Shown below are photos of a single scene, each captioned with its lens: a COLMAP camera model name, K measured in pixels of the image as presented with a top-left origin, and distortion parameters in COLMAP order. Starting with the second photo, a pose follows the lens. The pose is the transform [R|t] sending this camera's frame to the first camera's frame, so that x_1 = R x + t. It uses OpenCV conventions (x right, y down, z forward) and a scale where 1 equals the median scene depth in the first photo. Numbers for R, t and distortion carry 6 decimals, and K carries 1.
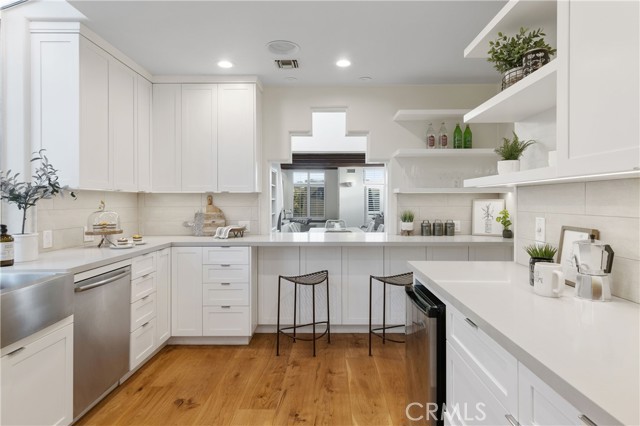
lens RADIAL K [[343.6, 0, 331.0], [0, 343.6, 203.2], [0, 0, 1]] dist [0.005082, -0.000468]
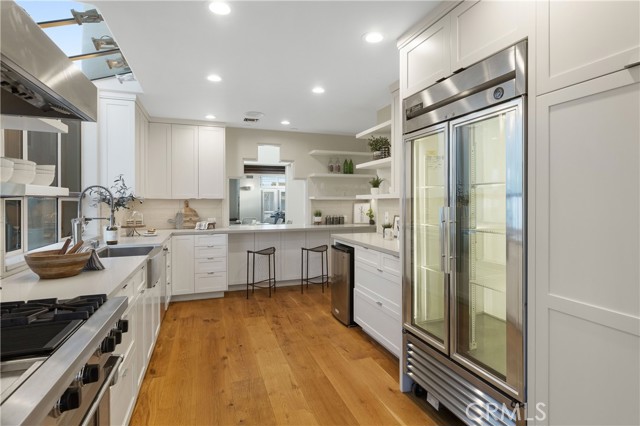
lens RADIAL K [[343.6, 0, 320.1], [0, 343.6, 208.0], [0, 0, 1]] dist [0.005082, -0.000468]
pose [[0.941170, -0.007988, 0.337840, -0.358319], [0.003089, 0.999882, 0.015035, -0.013379], [-0.337920, -0.013107, 0.941084, -0.614680]]
